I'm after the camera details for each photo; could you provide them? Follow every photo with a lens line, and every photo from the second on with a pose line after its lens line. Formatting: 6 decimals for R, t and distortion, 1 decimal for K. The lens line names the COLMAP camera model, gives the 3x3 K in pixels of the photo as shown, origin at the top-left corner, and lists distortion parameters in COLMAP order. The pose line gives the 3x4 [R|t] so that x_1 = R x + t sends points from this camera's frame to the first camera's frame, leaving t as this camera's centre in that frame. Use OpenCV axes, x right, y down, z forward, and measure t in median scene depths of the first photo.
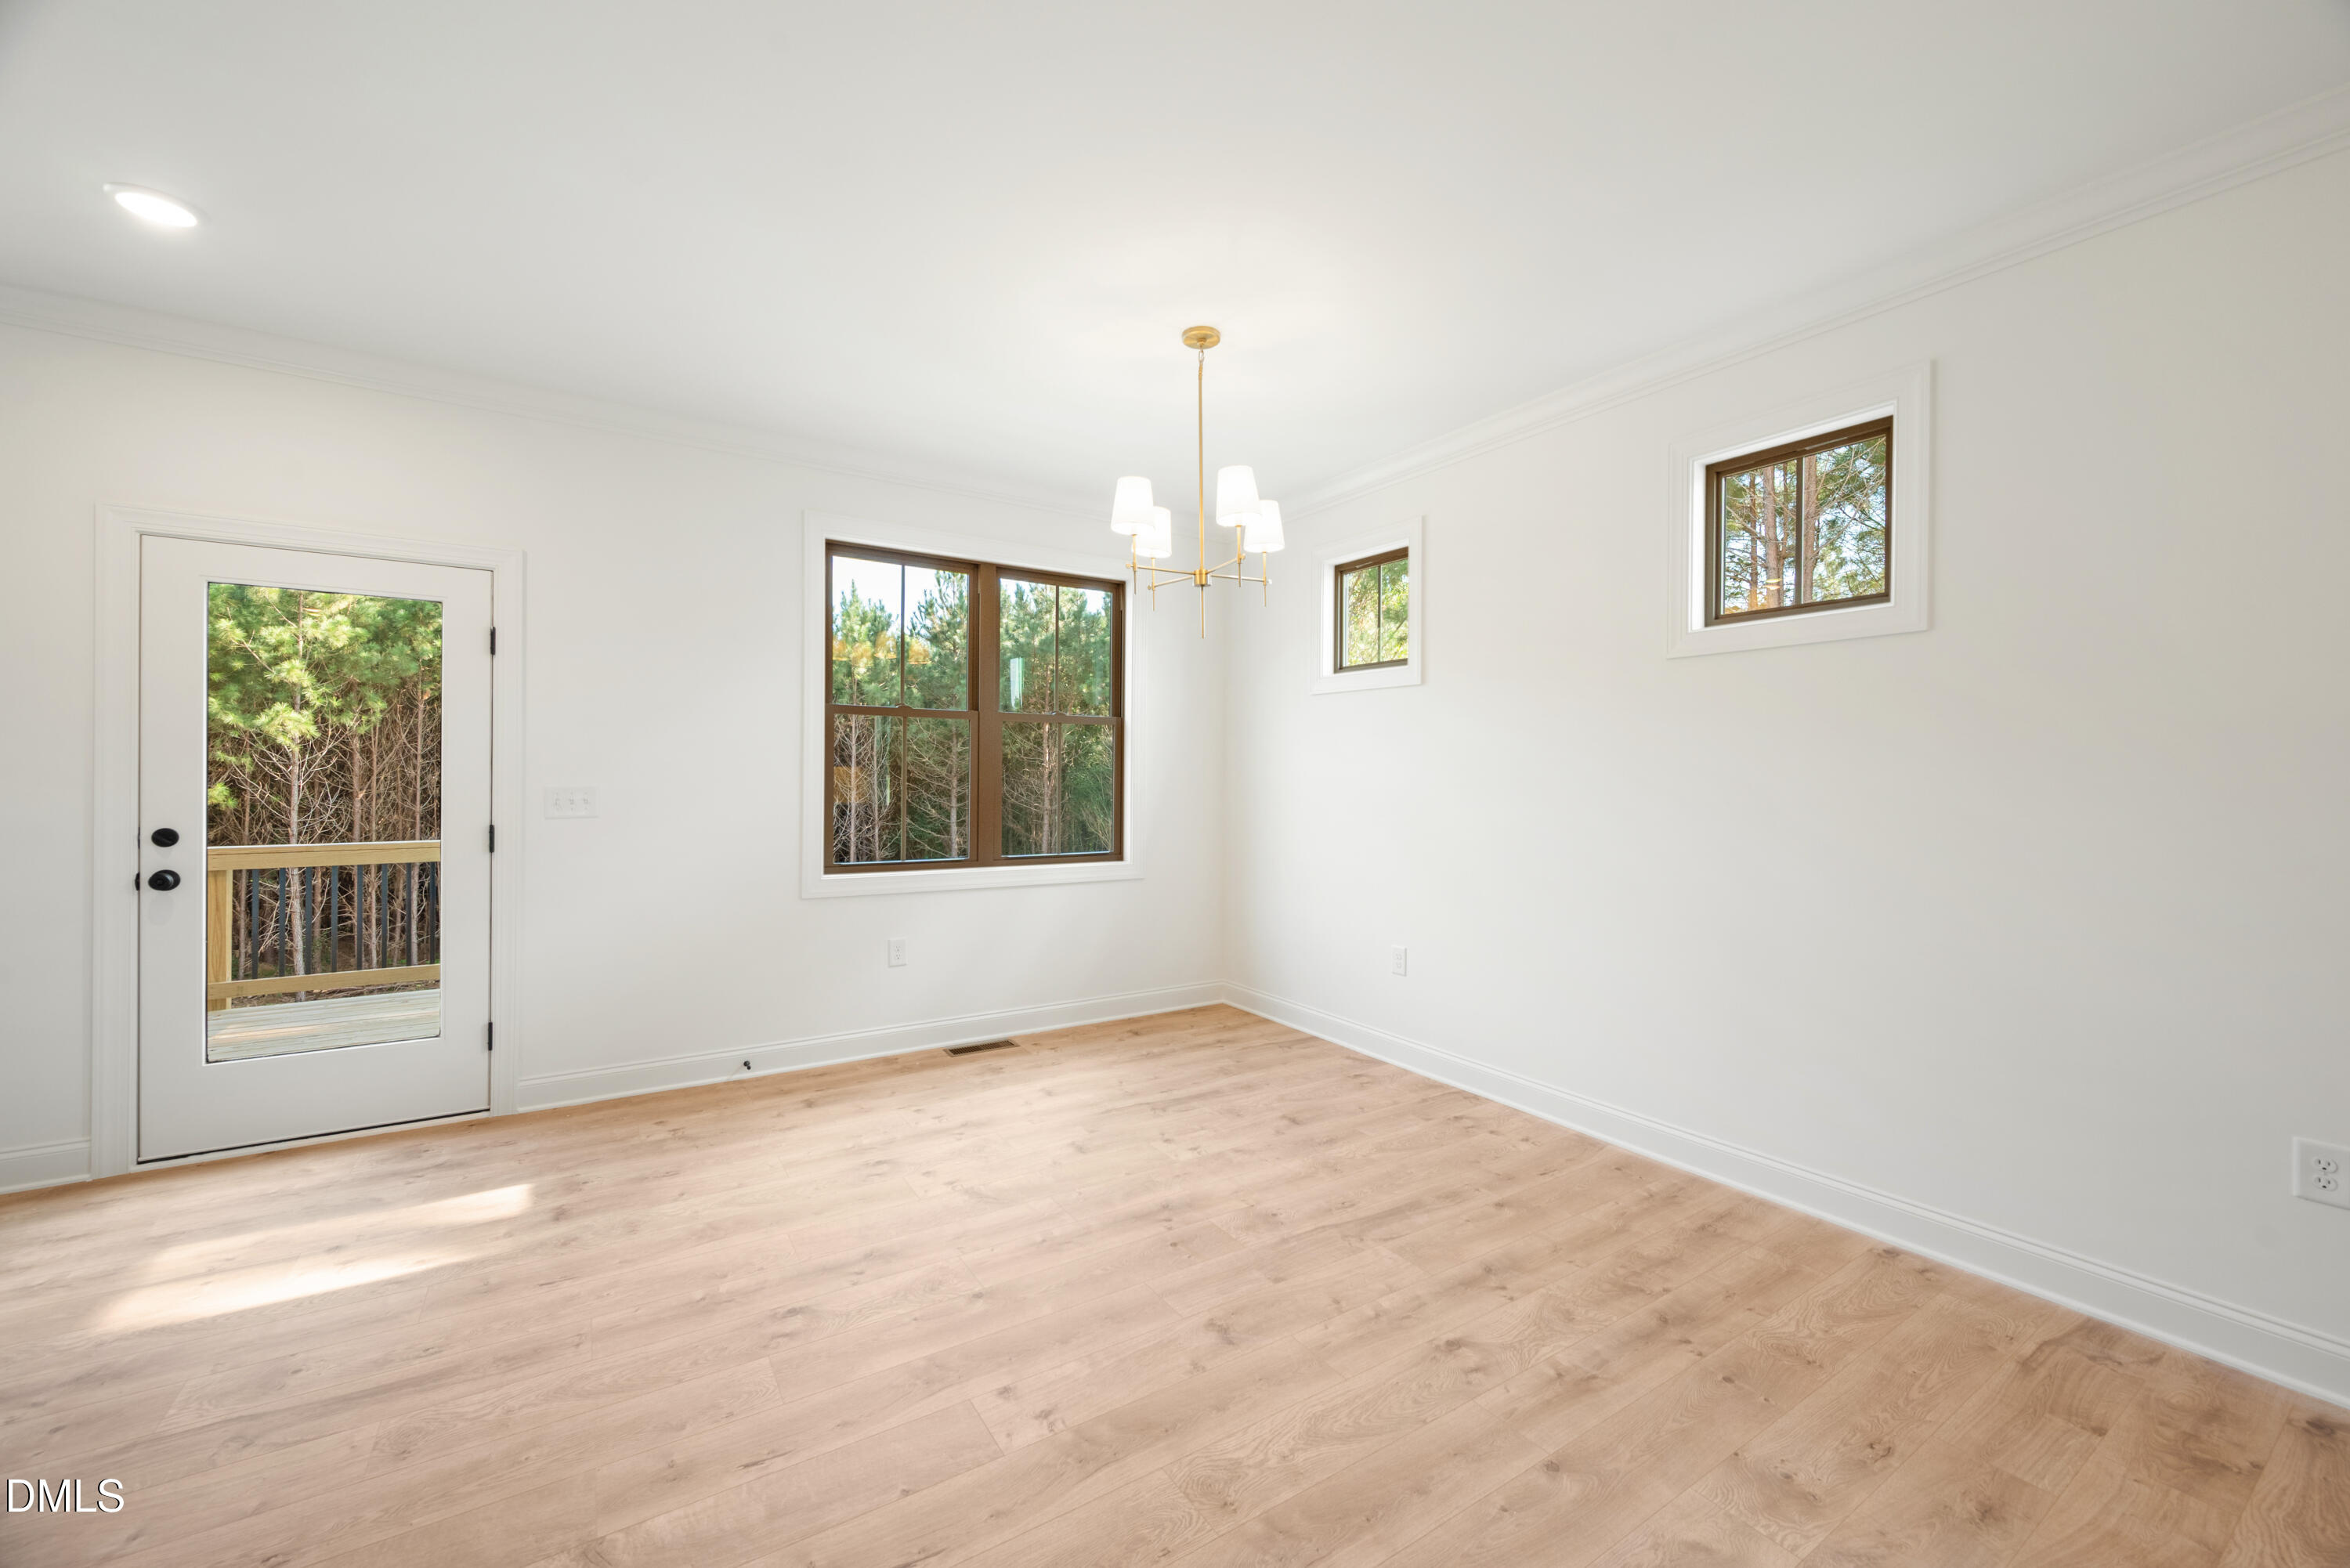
lens RADIAL K [[930.0, 0, 1181.1], [0, 930.0, 772.7], [0, 0, 1]] dist [-0.000597, 0.000332]
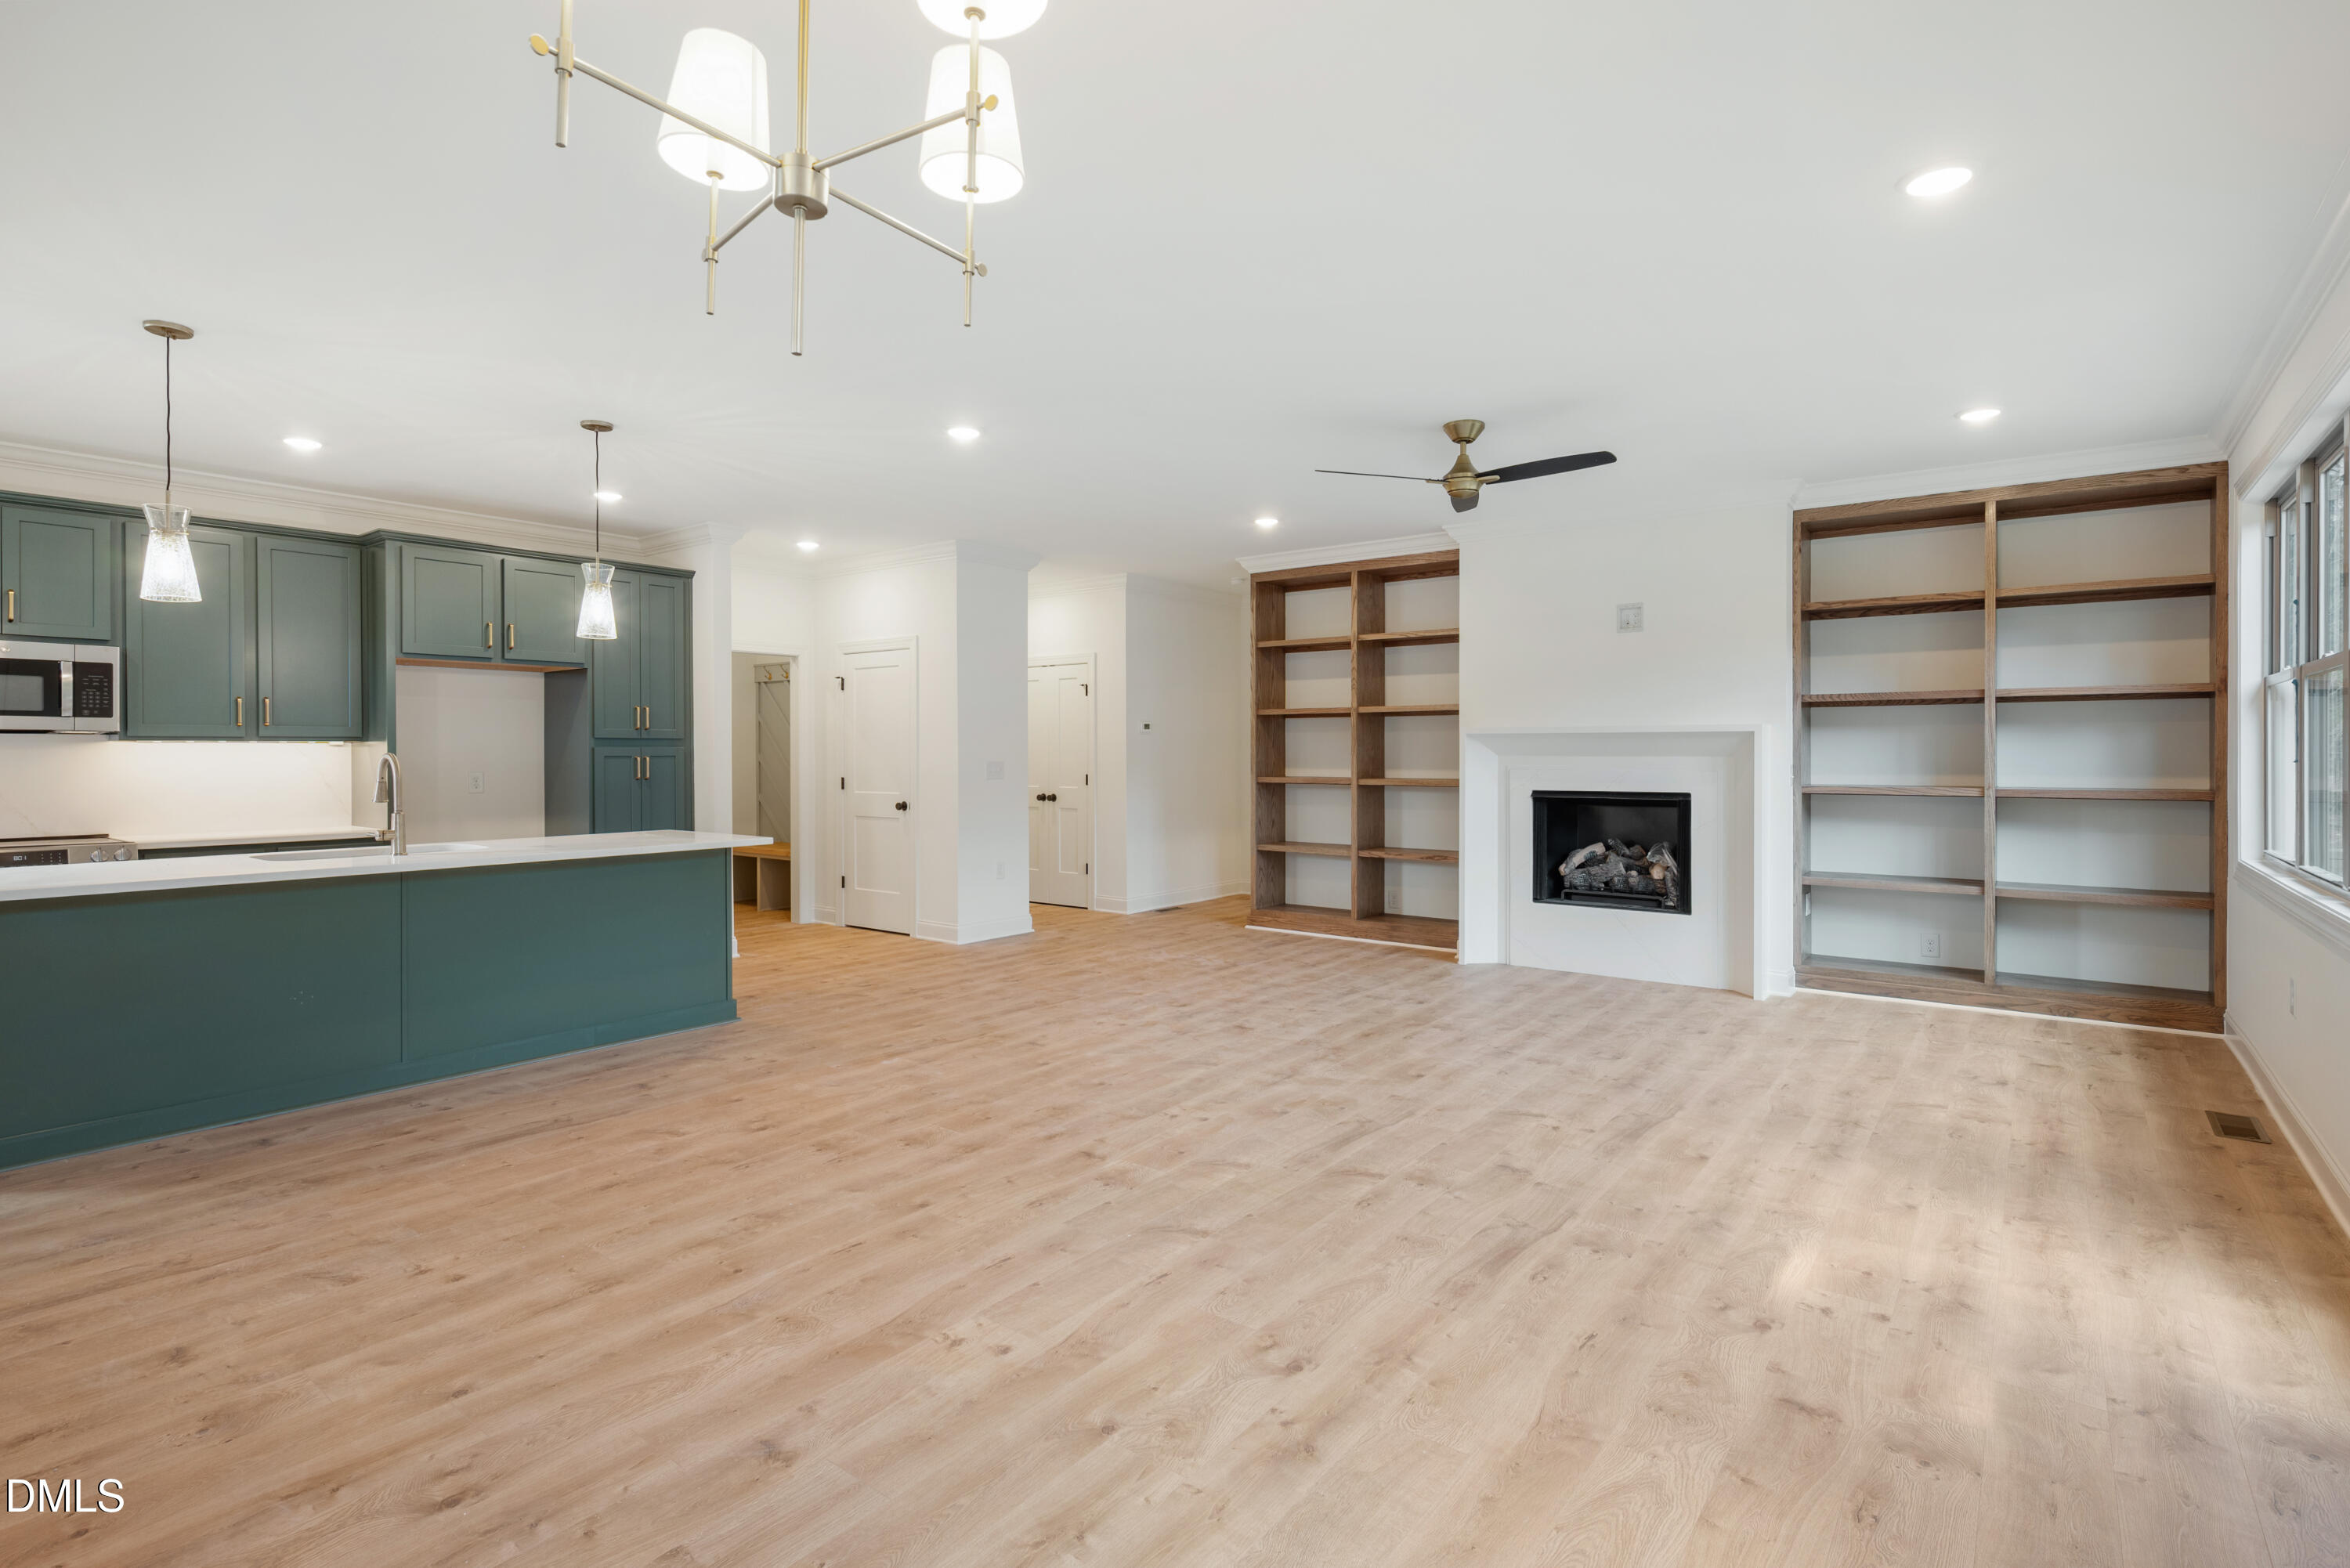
lens RADIAL K [[1125.5, 0, 1190.7], [0, 1125.5, 748.9], [0, 0, 1]] dist [-0.008397, 0.002258]
pose [[-0.941000, -0.008684, -0.338296, 0.026472], [-0.005795, 0.999938, -0.009549, 0.005154], [0.338358, -0.007025, -0.940991, 1.369576]]
